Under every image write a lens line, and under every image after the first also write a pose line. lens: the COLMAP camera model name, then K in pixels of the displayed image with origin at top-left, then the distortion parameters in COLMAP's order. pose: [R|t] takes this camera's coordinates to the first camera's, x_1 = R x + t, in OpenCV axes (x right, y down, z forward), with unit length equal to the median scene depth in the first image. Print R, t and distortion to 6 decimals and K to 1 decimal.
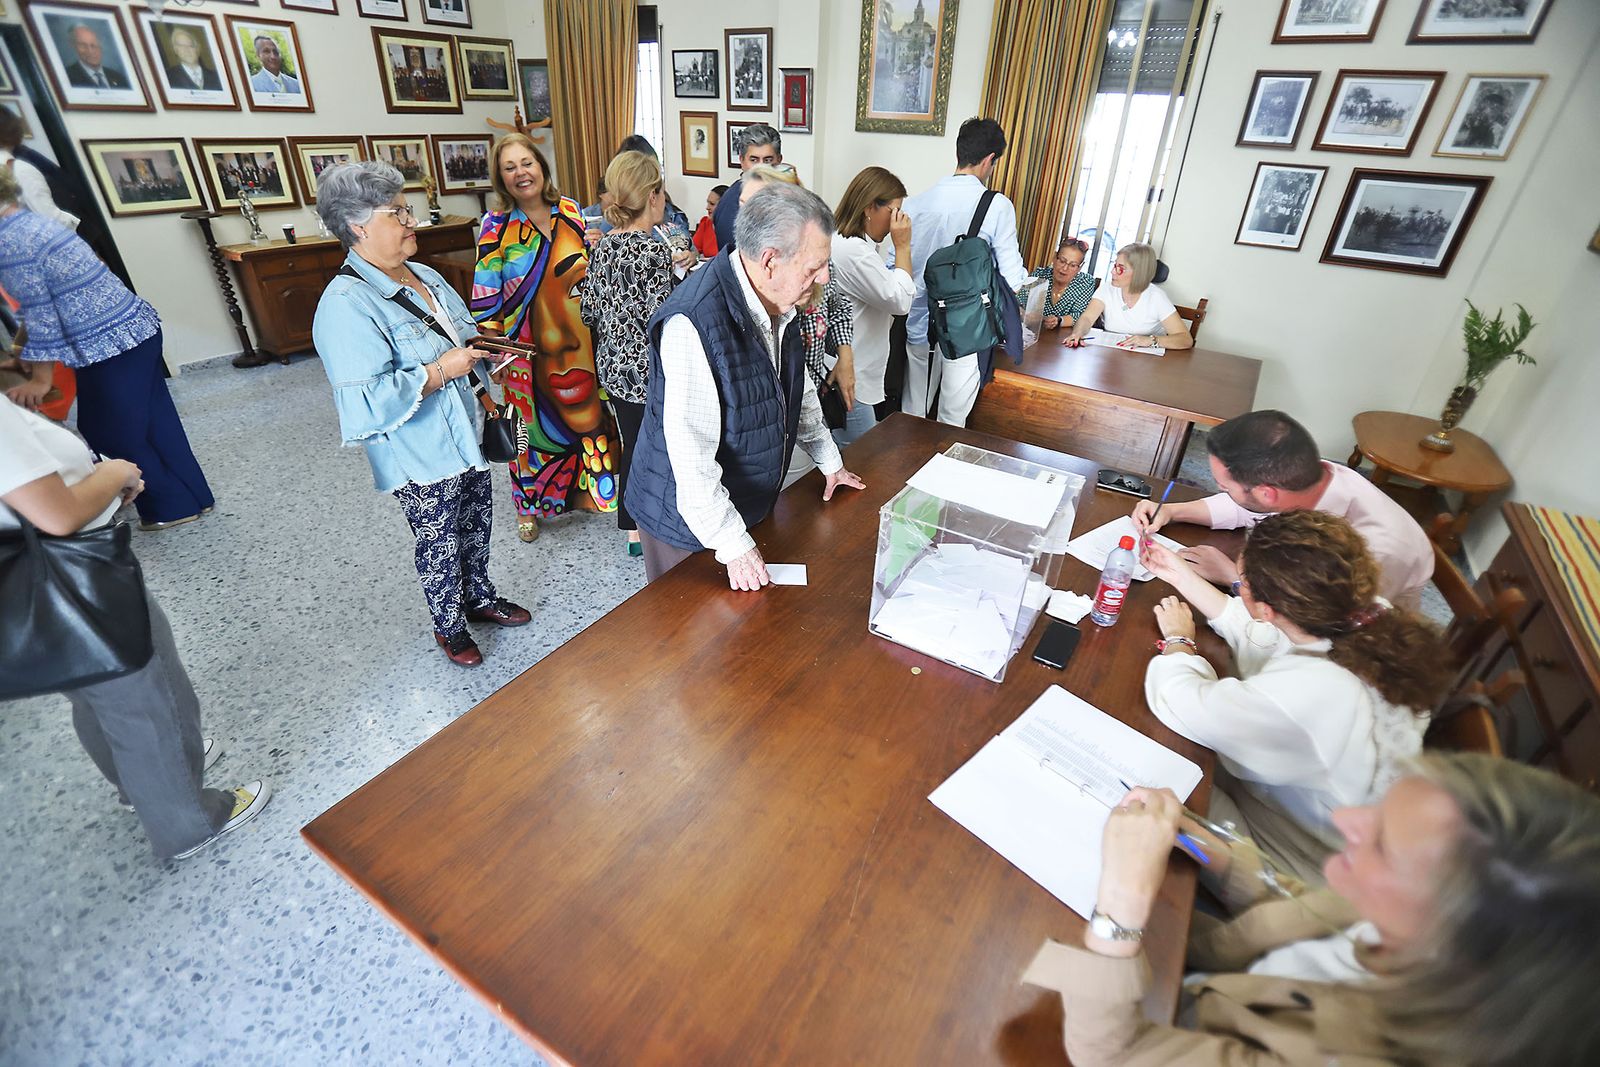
lens RADIAL K [[736.0, 0, 792.4], [0, 736.0, 532.2], [0, 0, 1]] dist [-0.066327, 0.026436]
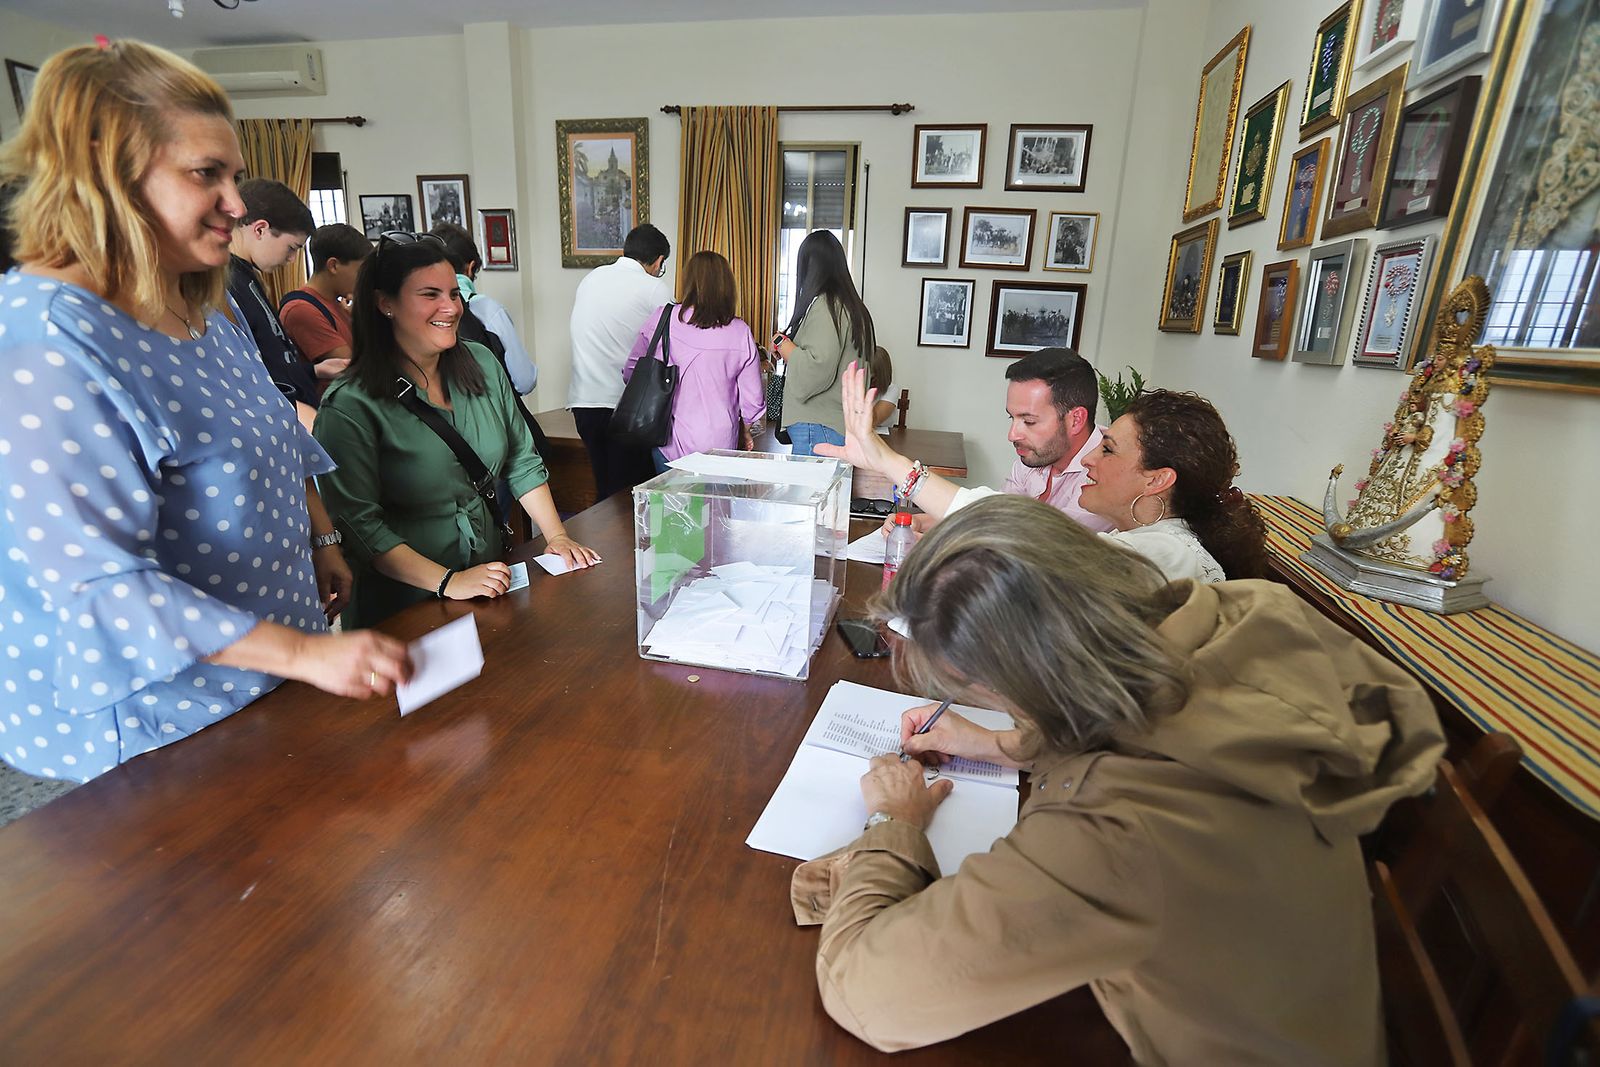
lens RADIAL K [[736.0, 0, 798.9], [0, 736.0, 527.4], [0, 0, 1]] dist [-0.066327, 0.026436]
pose [[0.931247, -0.101483, 0.349971, 0.002541], [0.179823, 0.963328, -0.199154, 0.070976], [-0.316926, 0.248394, 0.915346, 0.057911]]
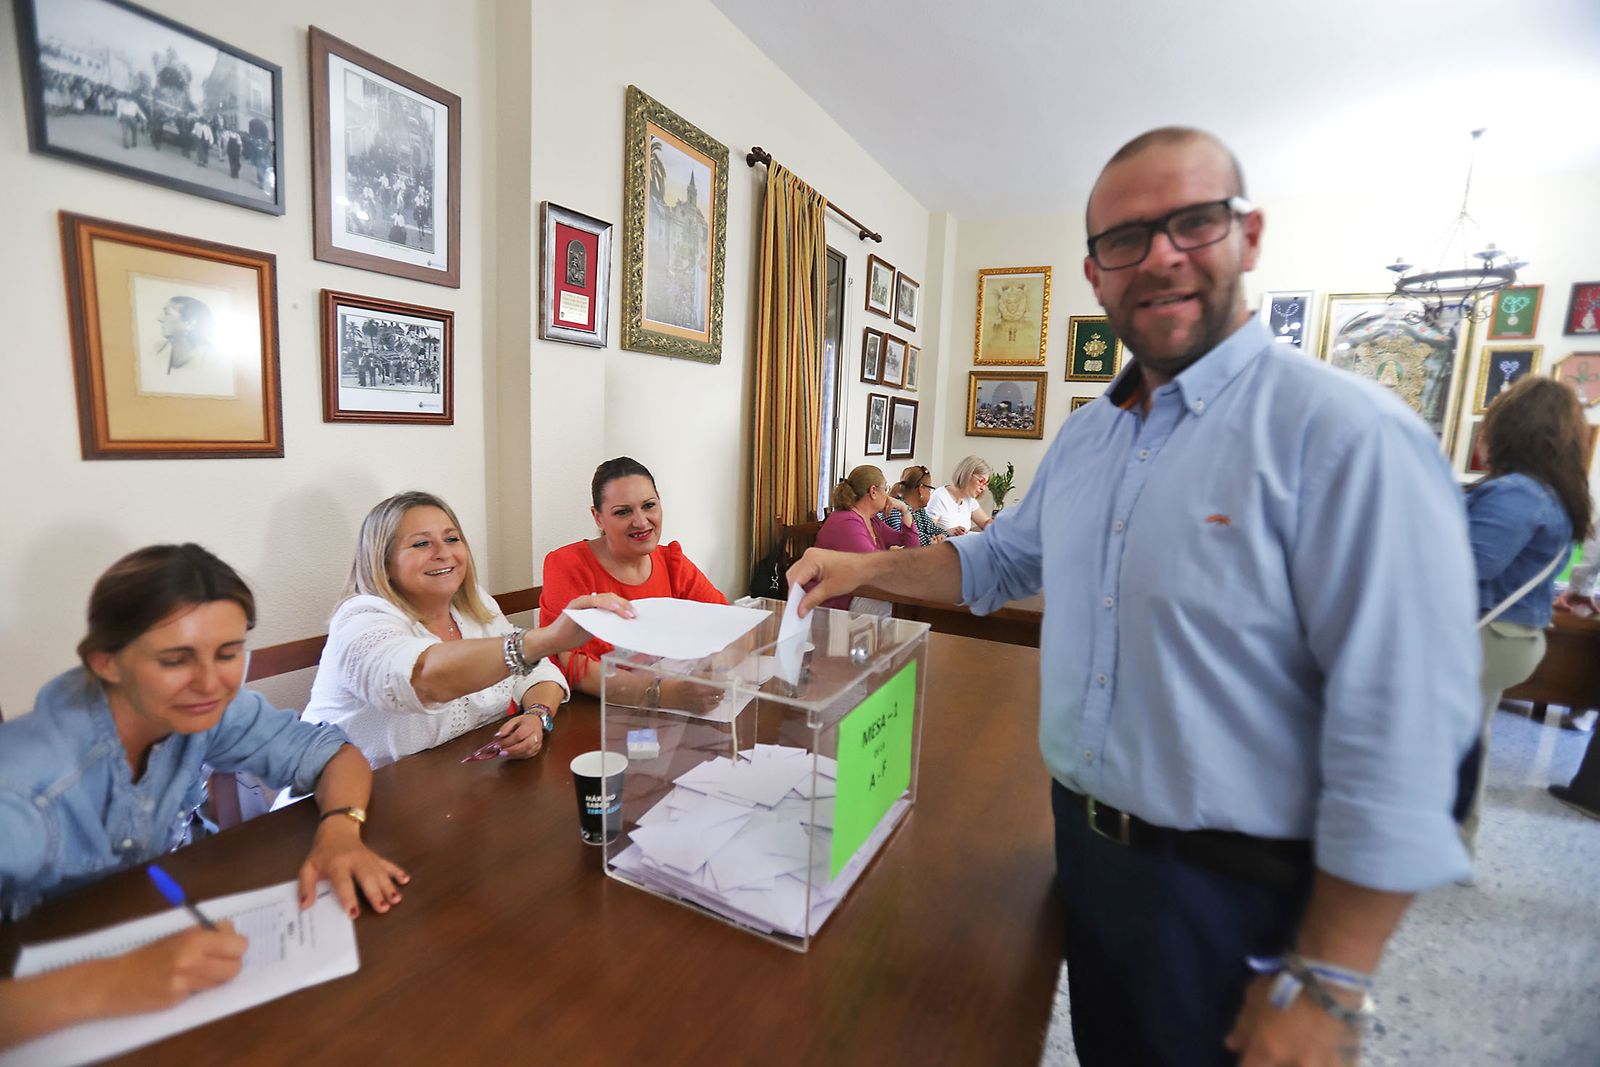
lens RADIAL K [[736.0, 0, 797.8], [0, 736.0, 542.1], [0, 0, 1]] dist [-0.066327, 0.026436]
pose [[-0.110104, -0.187212, 0.976129, -0.573484], [0.464886, 0.858351, 0.217061, -0.566609], [-0.878498, 0.477688, -0.007475, 1.112492]]
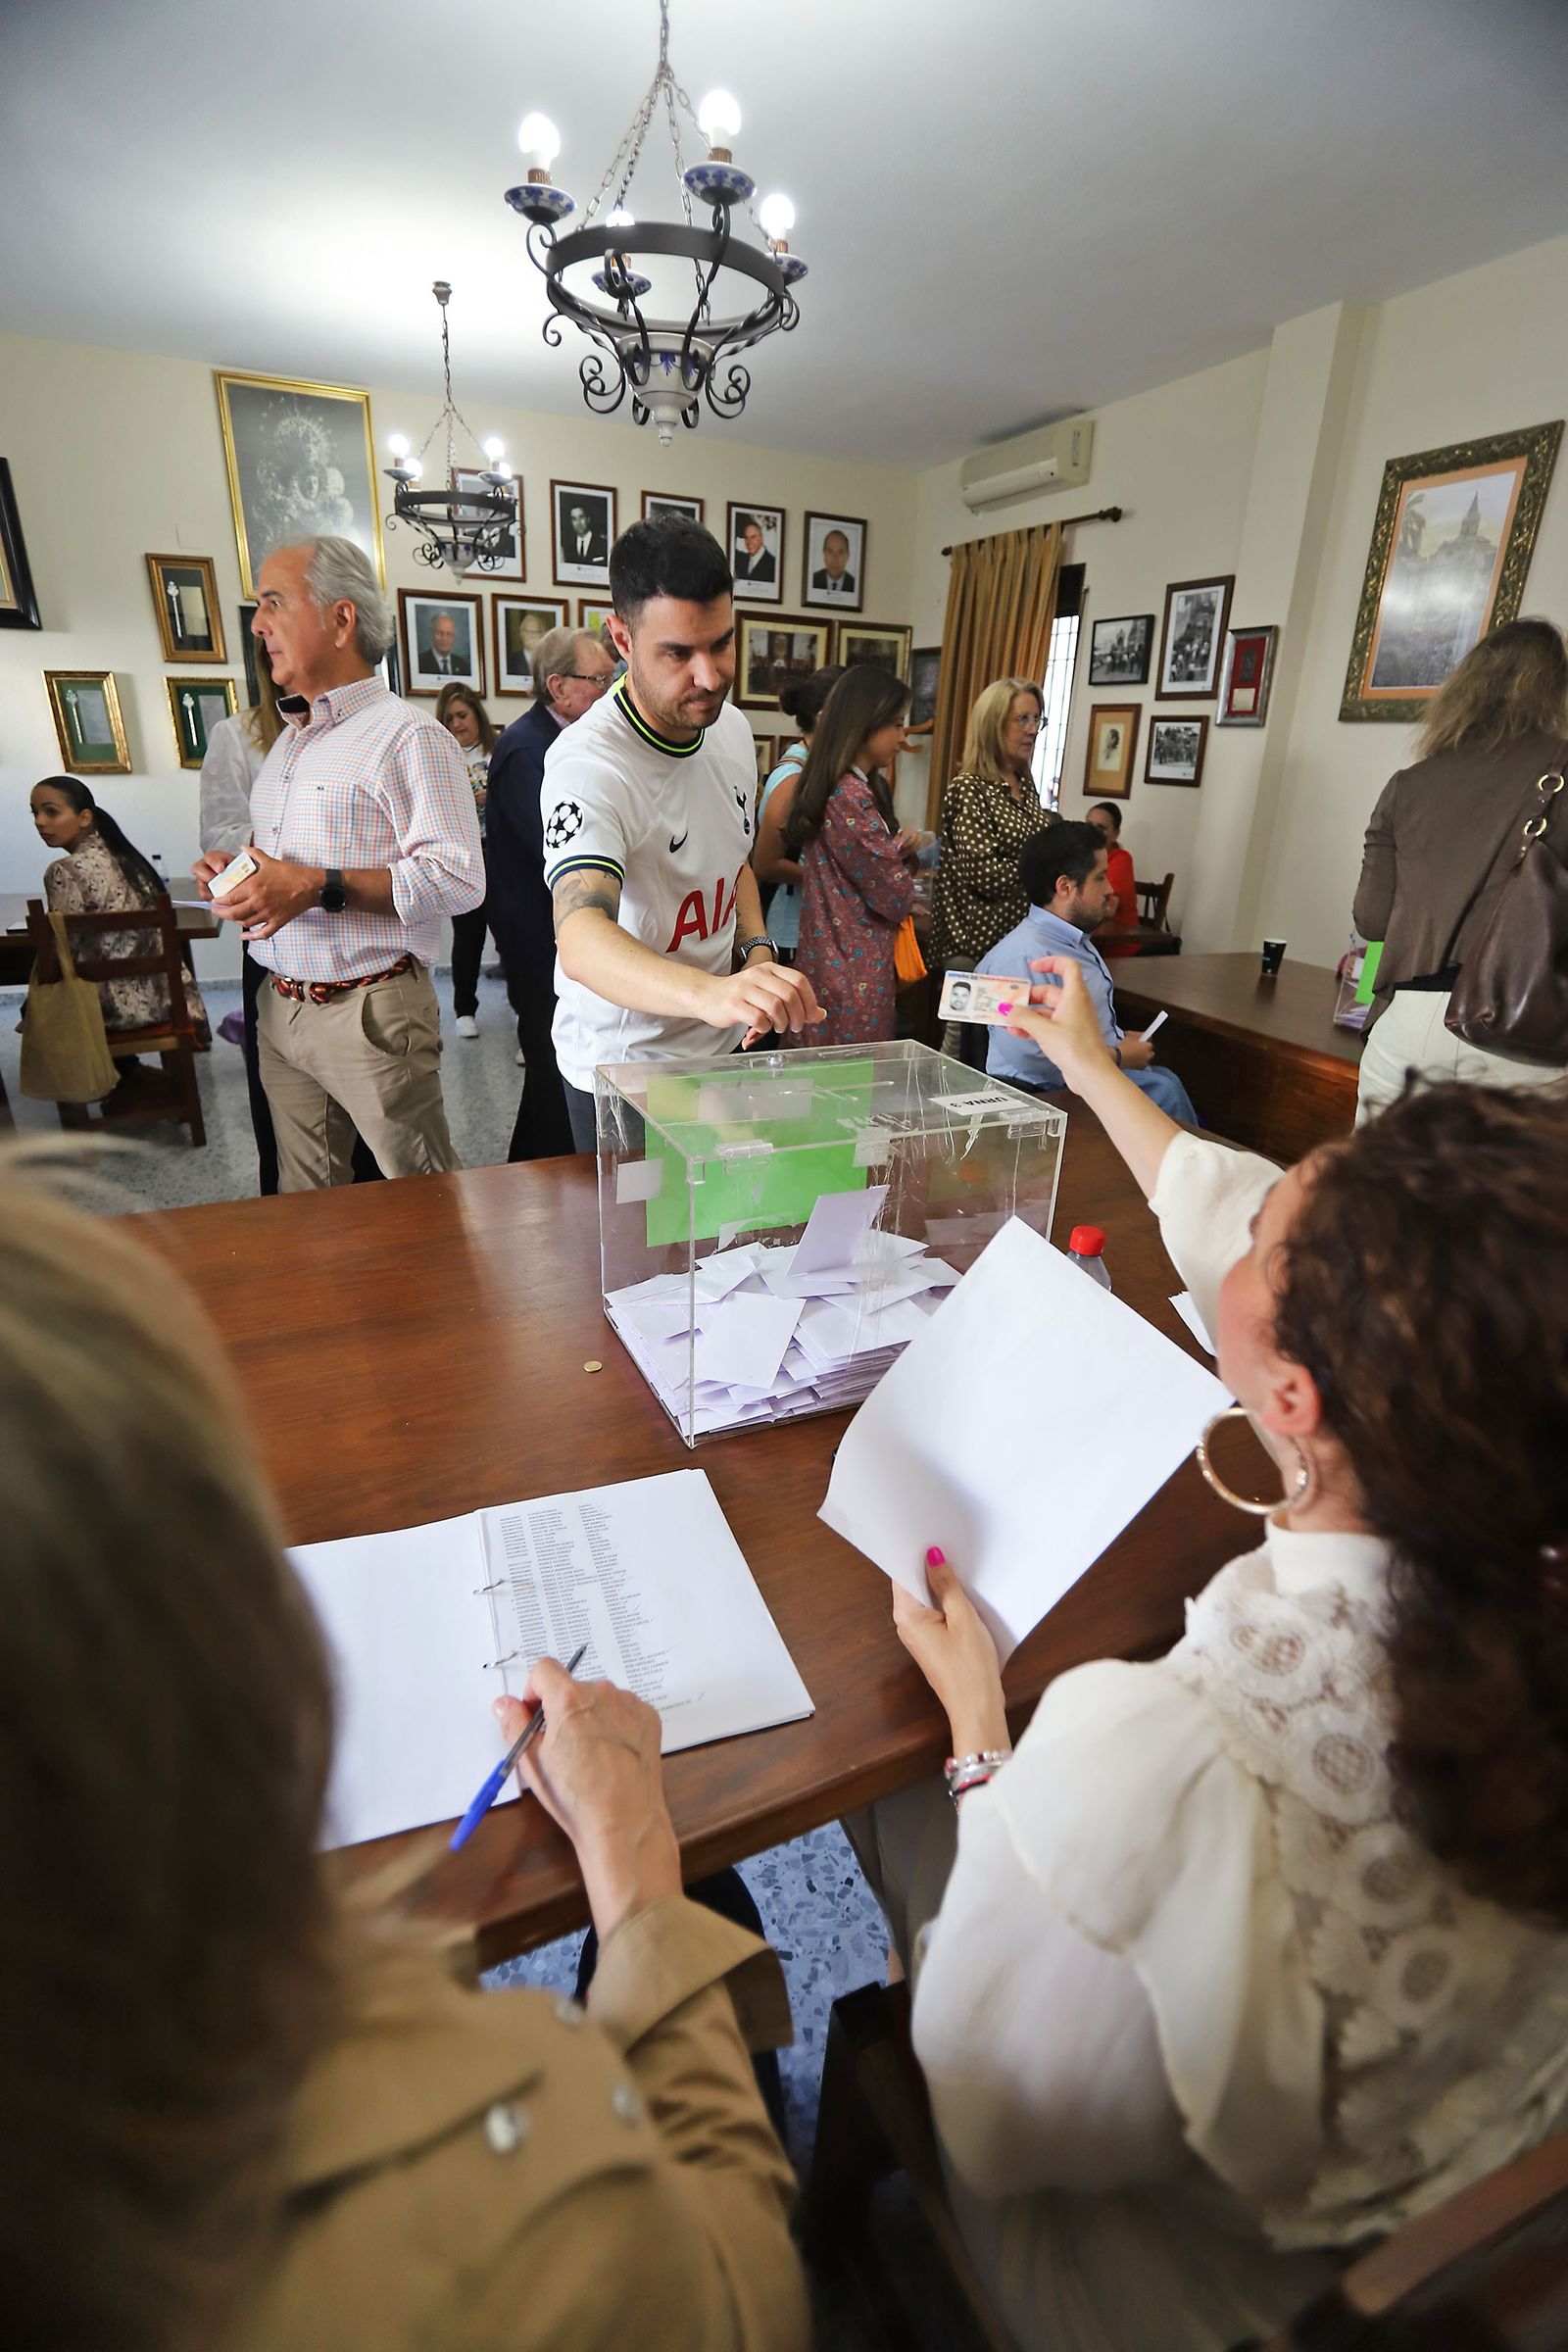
lens RADIAL K [[1072.4, 0, 776.6], [0, 1072.4, 1170.7], [0, 0, 1]] dist [-0.042453, 0.013540]
pose [[0.849754, 0.190107, -0.491710, 0.224543], [-0.271948, 0.957110, -0.099928, 0.030080], [0.451623, 0.218634, 0.865006, 0.115874]]
